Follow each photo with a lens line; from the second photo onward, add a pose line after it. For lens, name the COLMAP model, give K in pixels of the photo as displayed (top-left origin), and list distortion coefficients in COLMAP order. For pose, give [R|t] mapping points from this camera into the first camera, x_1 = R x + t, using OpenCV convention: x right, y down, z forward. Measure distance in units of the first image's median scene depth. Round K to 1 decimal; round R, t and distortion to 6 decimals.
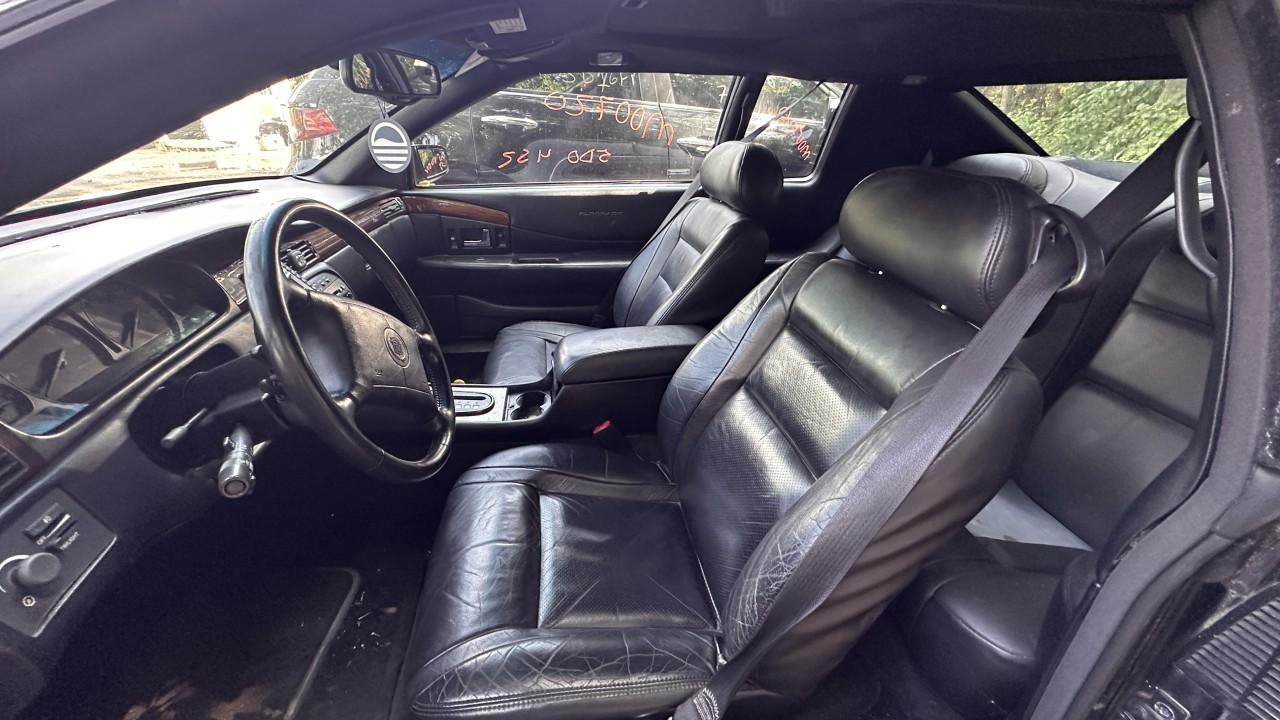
lens RADIAL K [[509.4, 0, 640.0], [0, 509.4, 360.0], [0, 0, 1]] dist [-0.000295, -0.000360]
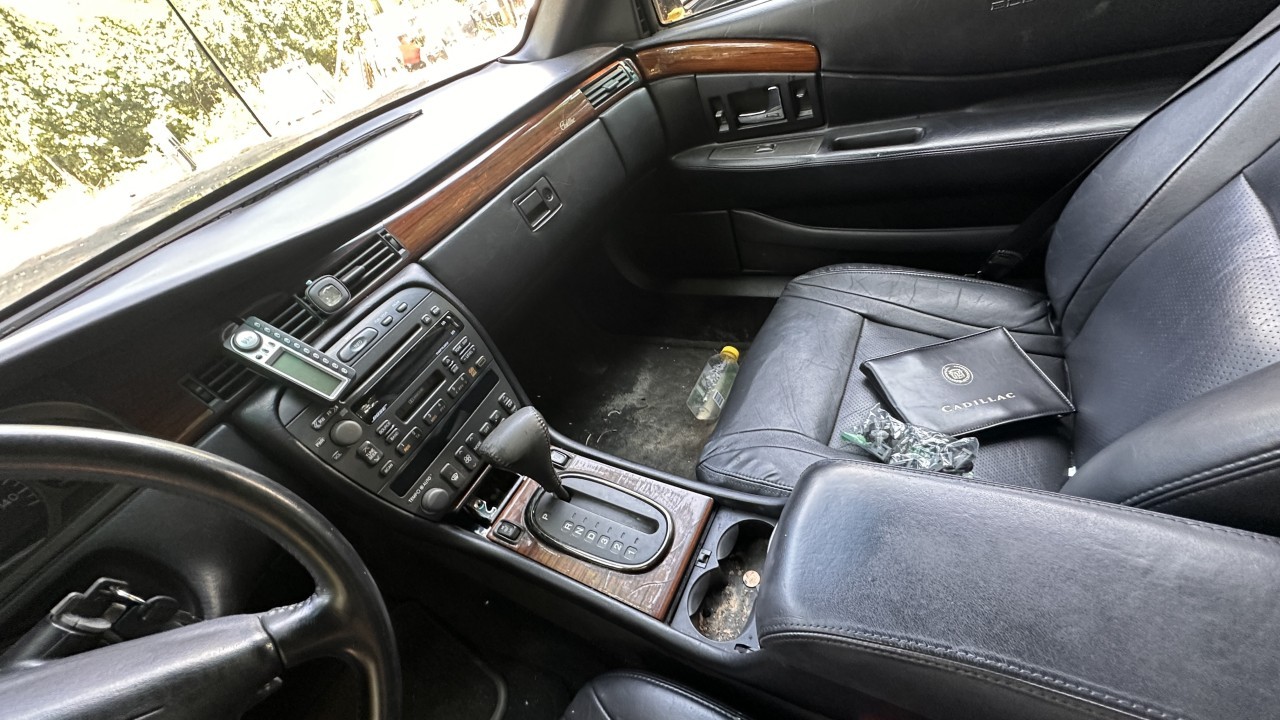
lens RADIAL K [[521.5, 0, 615.6], [0, 521.5, 374.7], [0, 0, 1]] dist [-0.000880, 0.004865]
pose [[0.731930, 0.194340, -0.653078, -0.015105], [0.046519, 0.941975, 0.332444, -0.165446], [0.679790, -0.273706, 0.680419, 0.449612]]
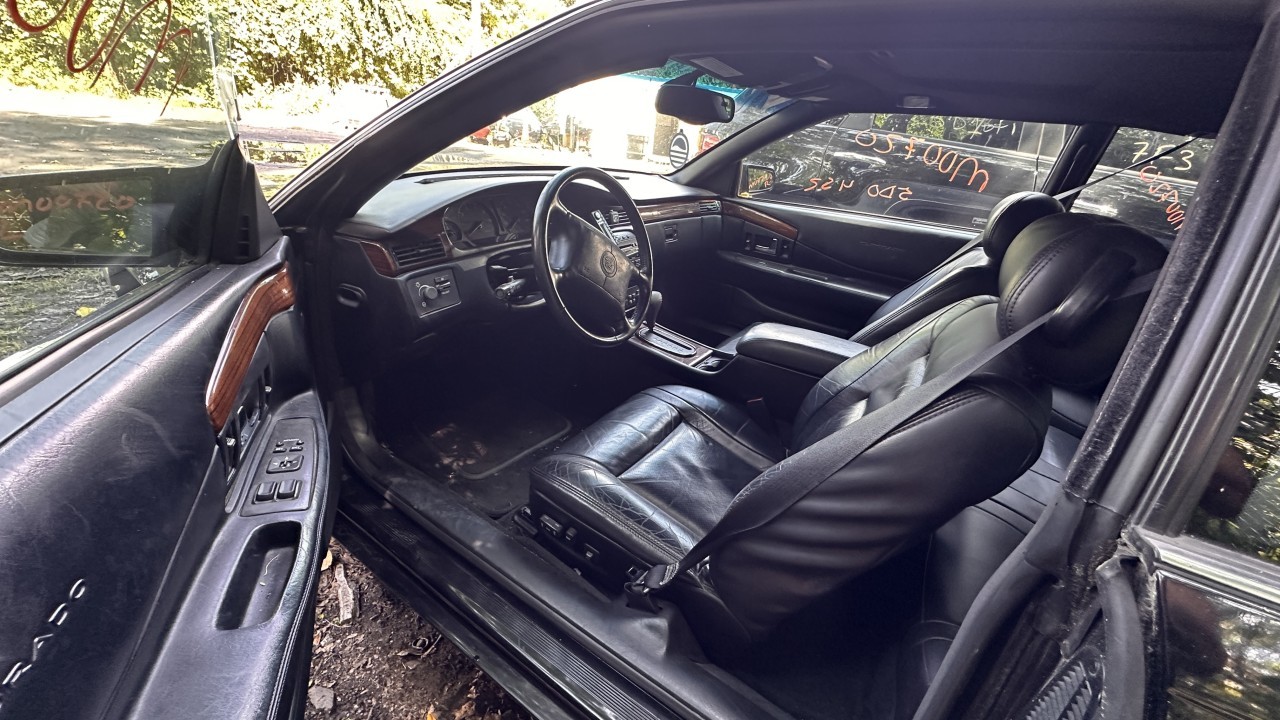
lens RADIAL K [[509.4, 0, 640.0], [0, 509.4, 360.0], [0, 0, 1]] dist [-0.000295, -0.000360]
pose [[0.738299, 0.328427, -0.589110, 0.252765], [-0.368503, 0.927967, 0.055515, 0.051833], [0.564908, 0.176102, 0.806143, -0.074320]]
